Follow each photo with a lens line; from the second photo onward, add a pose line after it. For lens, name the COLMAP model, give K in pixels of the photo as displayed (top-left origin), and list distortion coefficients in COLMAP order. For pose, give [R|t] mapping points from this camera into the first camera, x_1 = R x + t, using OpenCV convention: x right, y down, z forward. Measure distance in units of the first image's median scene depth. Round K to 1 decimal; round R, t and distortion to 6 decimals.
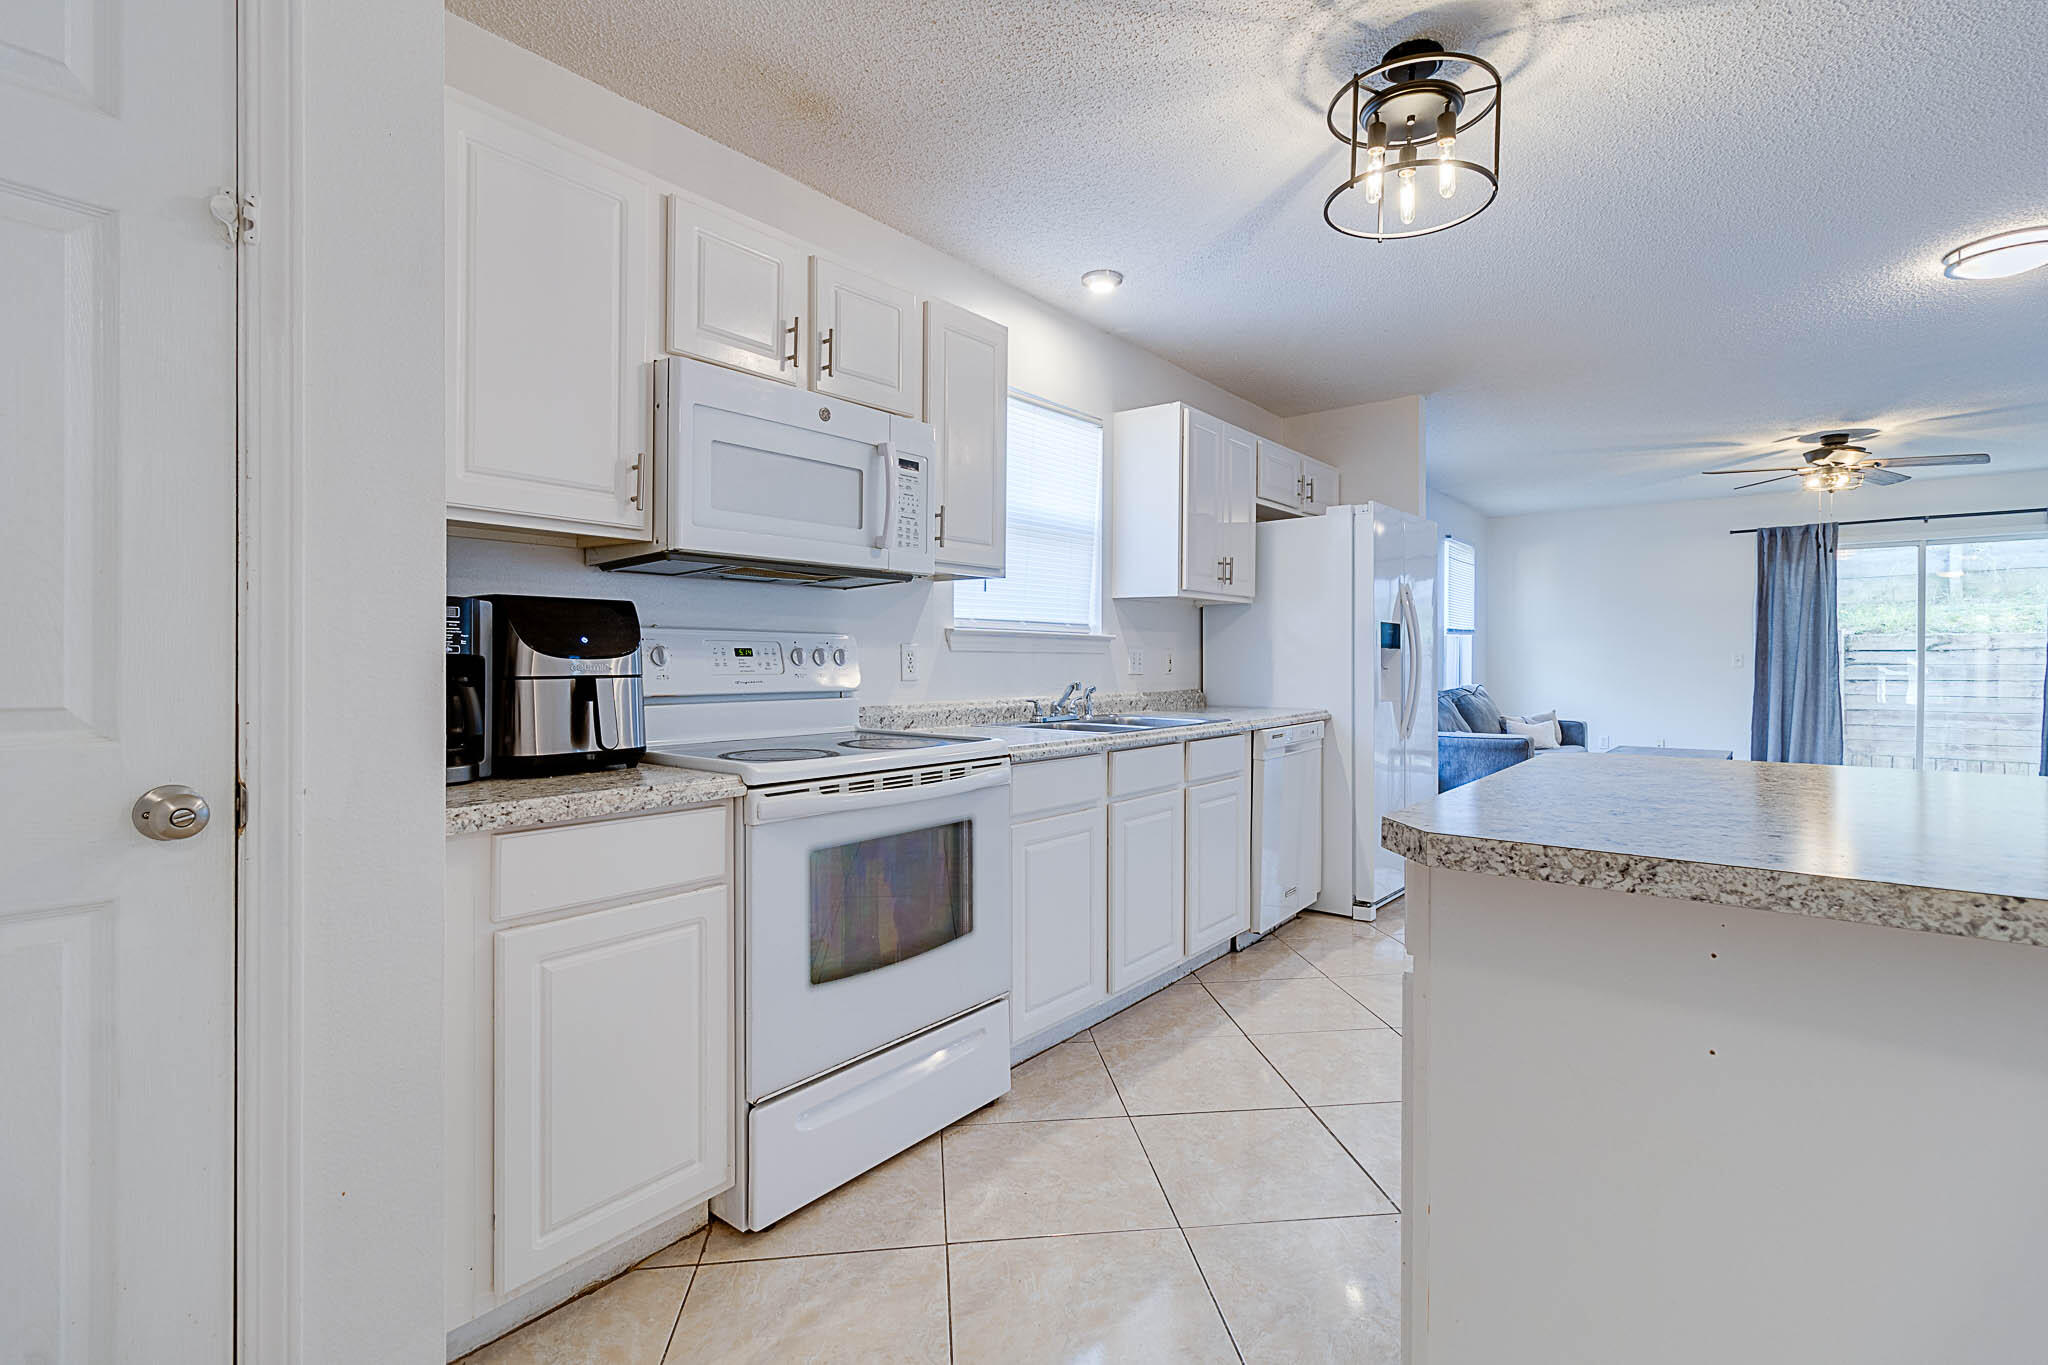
lens RADIAL K [[940.1, 0, 1029.2], [0, 940.1, 665.2], [0, 0, 1]] dist [0.000456, 0.000614]
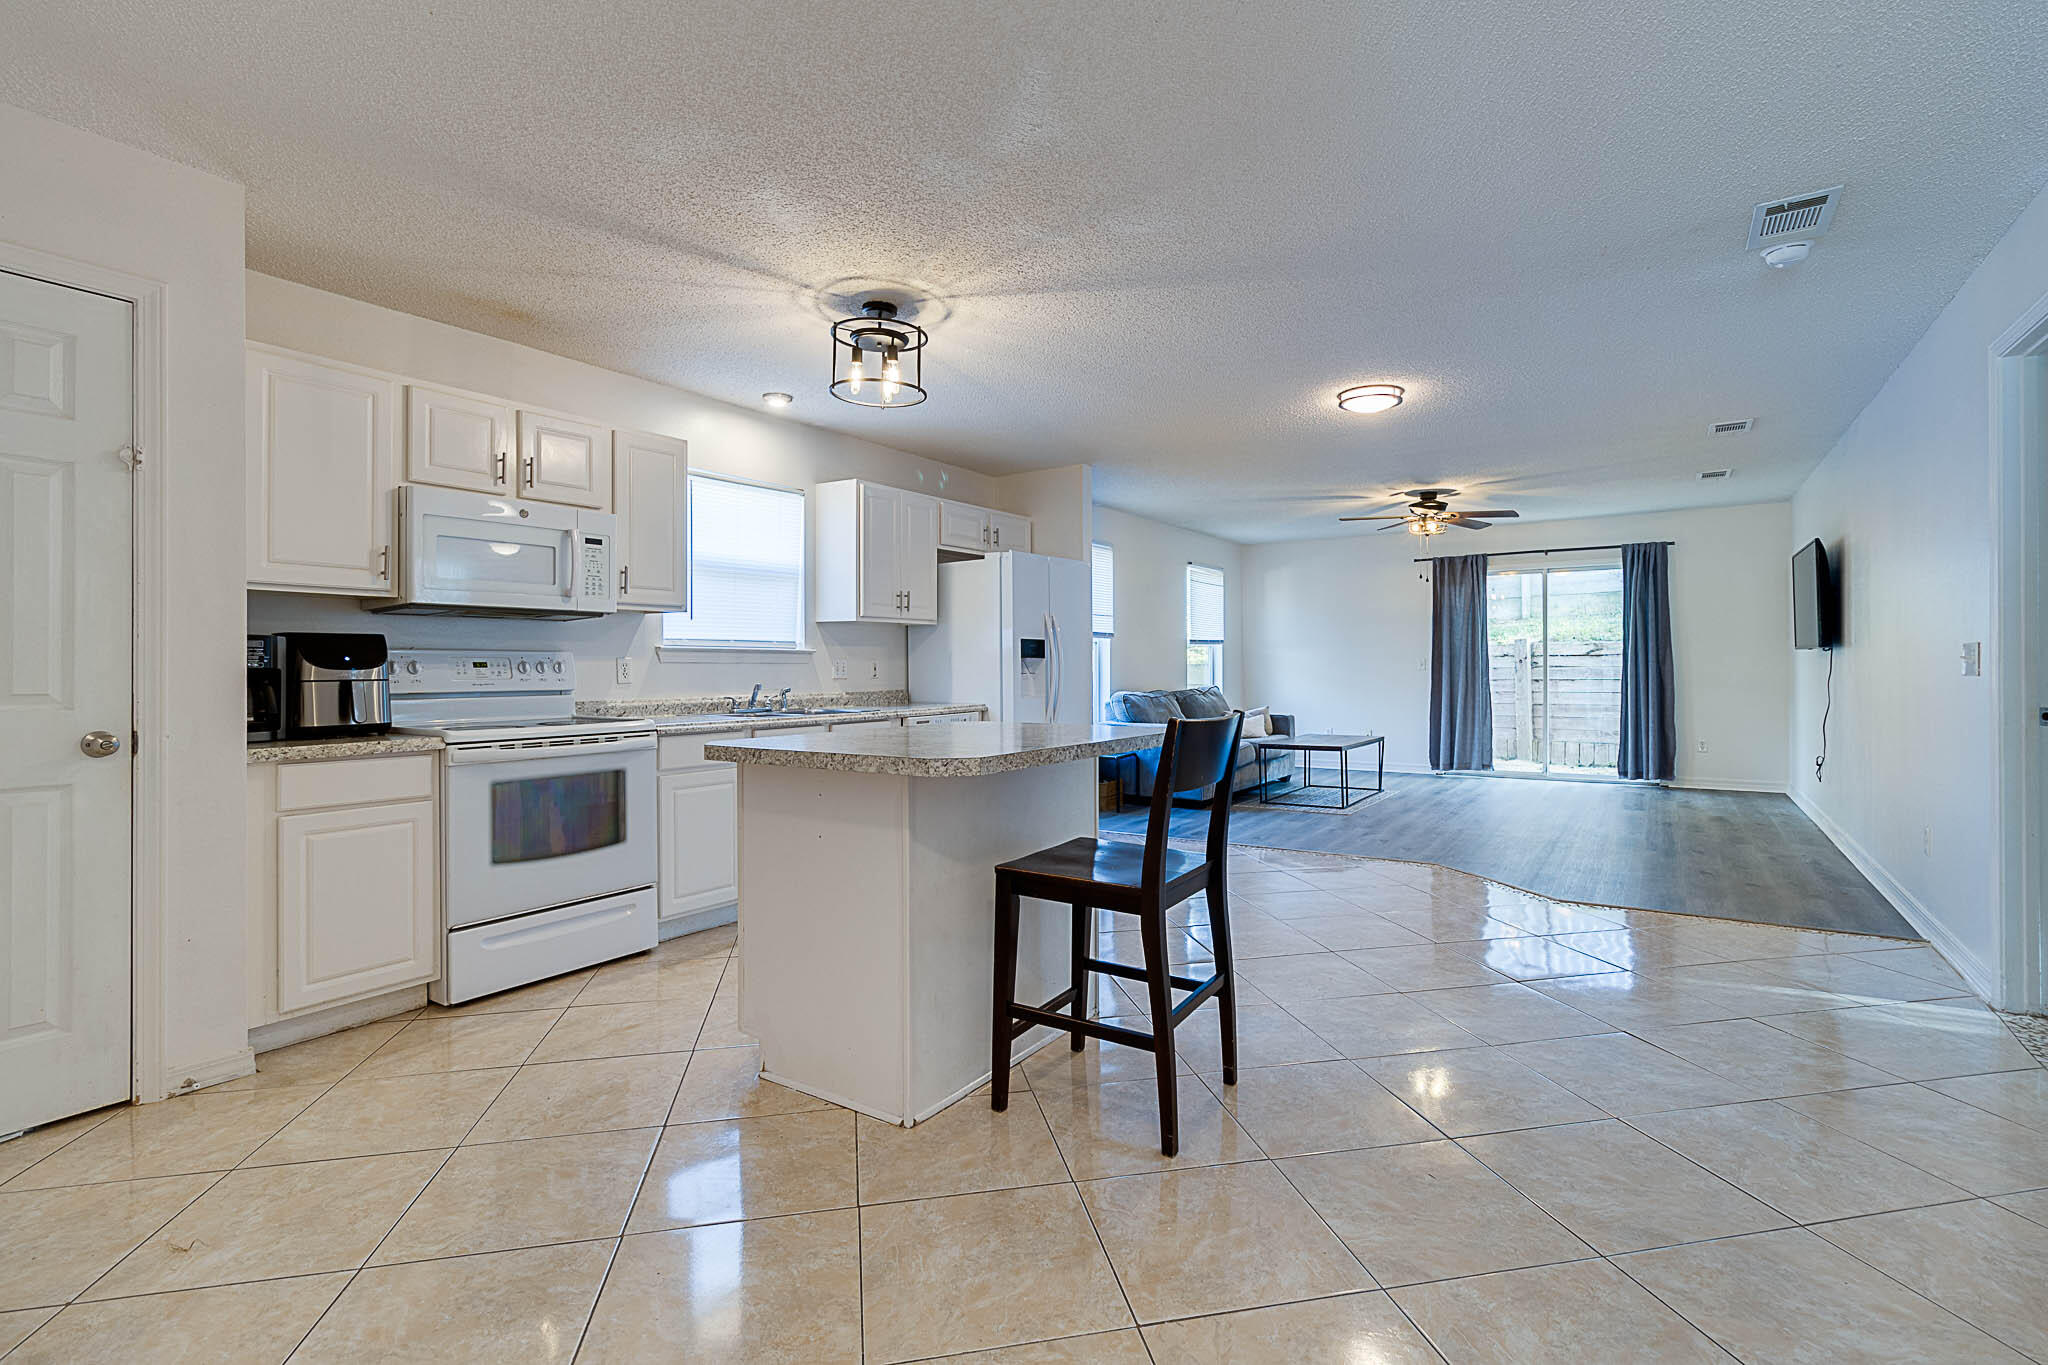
lens RADIAL K [[941.7, 0, 1034.3], [0, 941.7, 666.3], [0, 0, 1]] dist [0.000520, 0.000180]
pose [[0.996268, -0.006372, 0.086076, 0.449758], [0.006912, 0.999958, -0.005977, 0.004063], [-0.086034, 0.006550, 0.996271, -0.581836]]
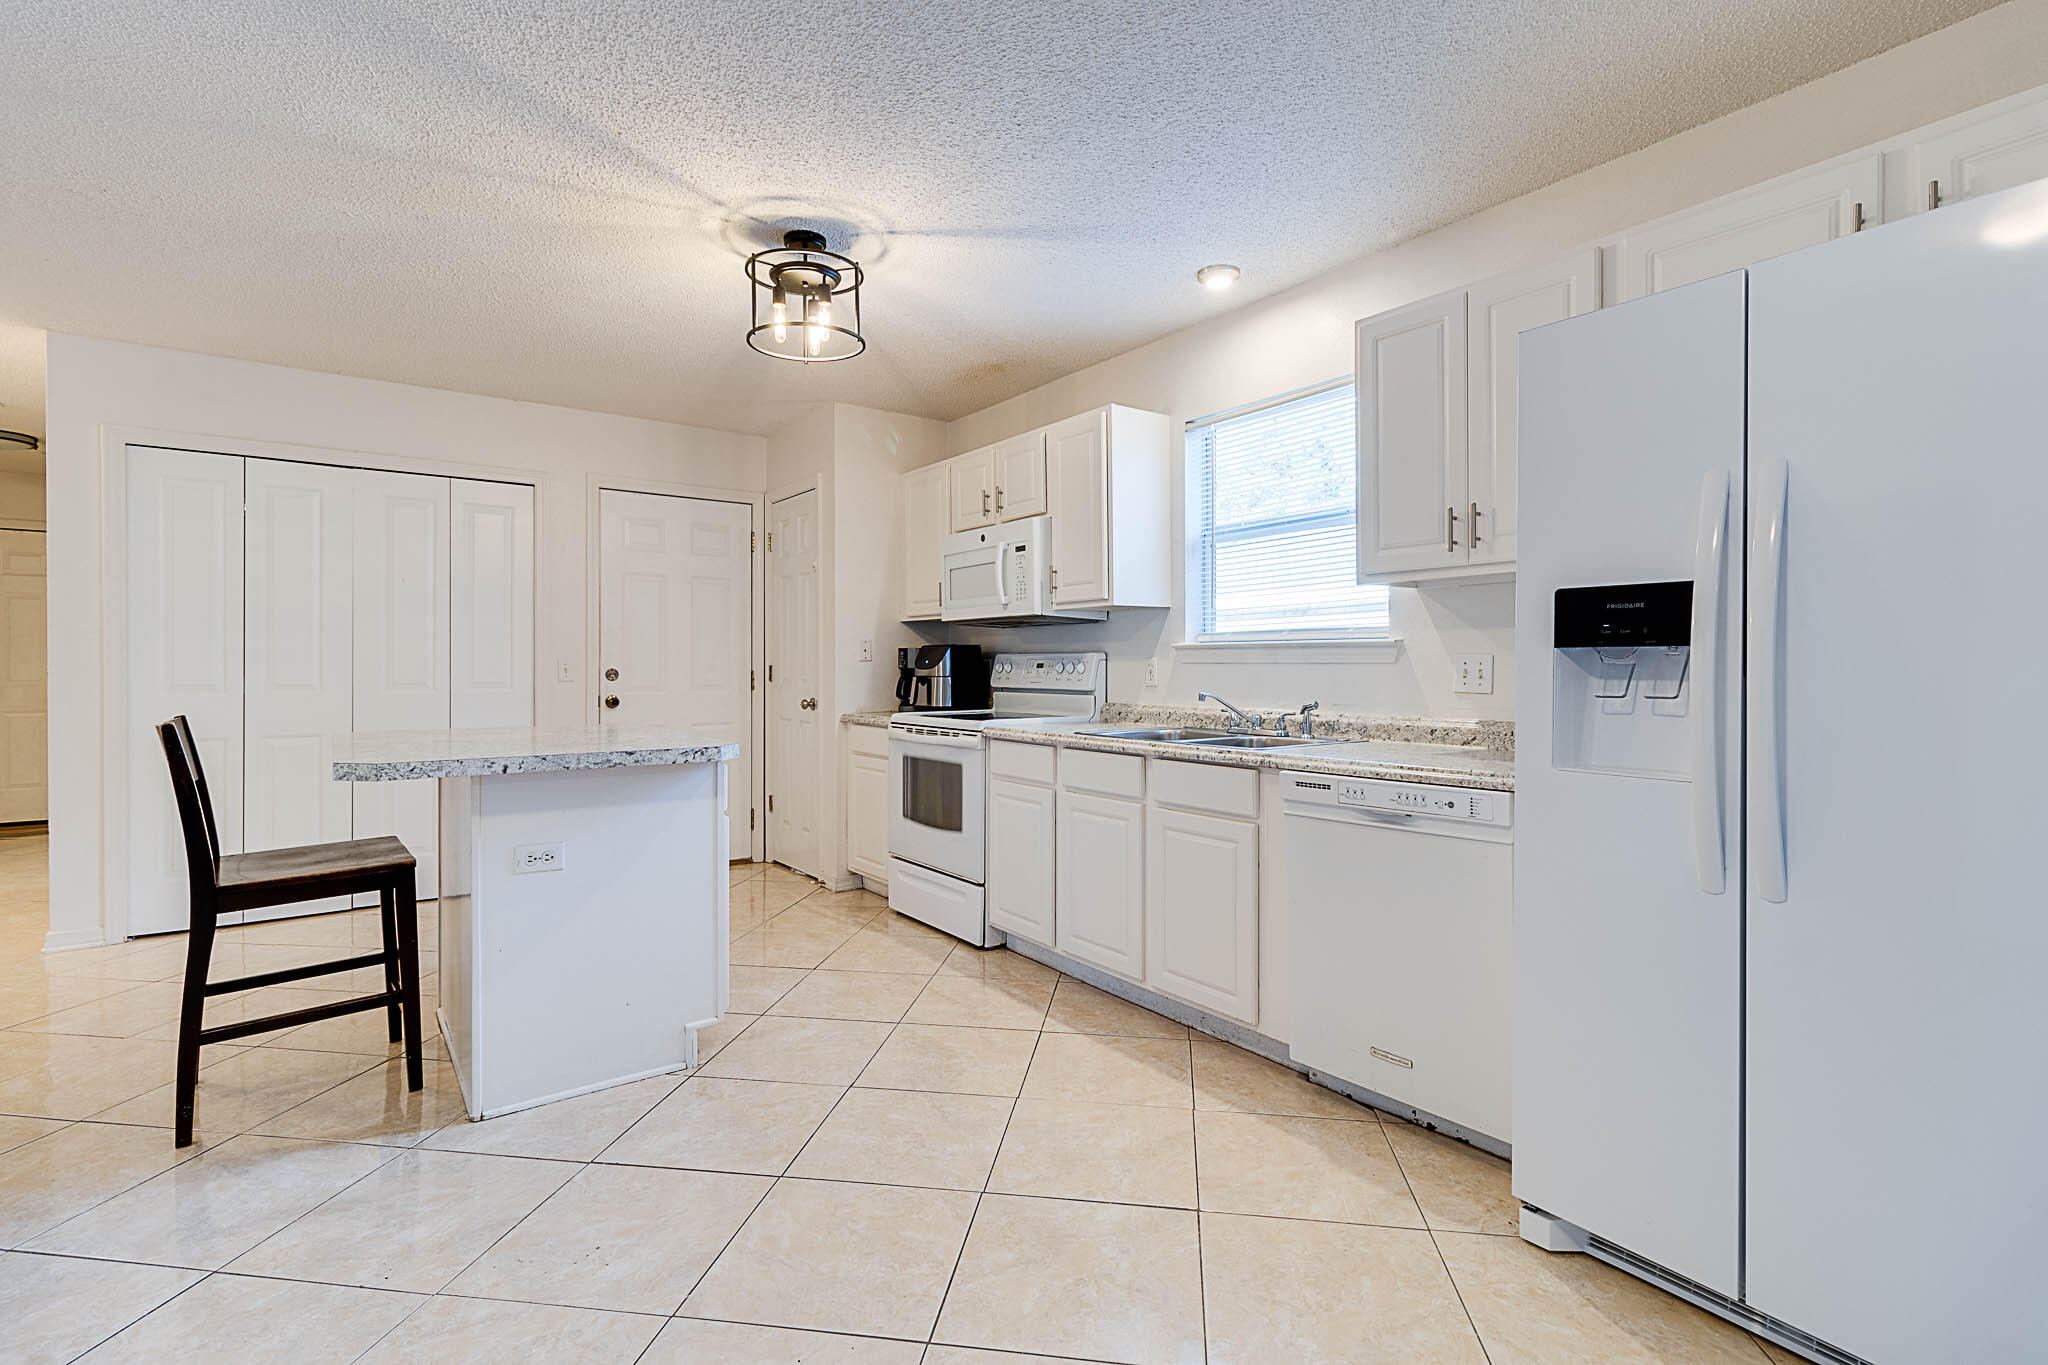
lens RADIAL K [[941.7, 0, 1034.3], [0, 941.7, 666.3], [0, 0, 1]] dist [0.000520, 0.000180]
pose [[-0.253697, -0.000699, -0.967283, 1.410796], [-0.005591, 0.999984, 0.000743, -0.013534], [0.967268, 0.005596, -0.253697, 1.423918]]
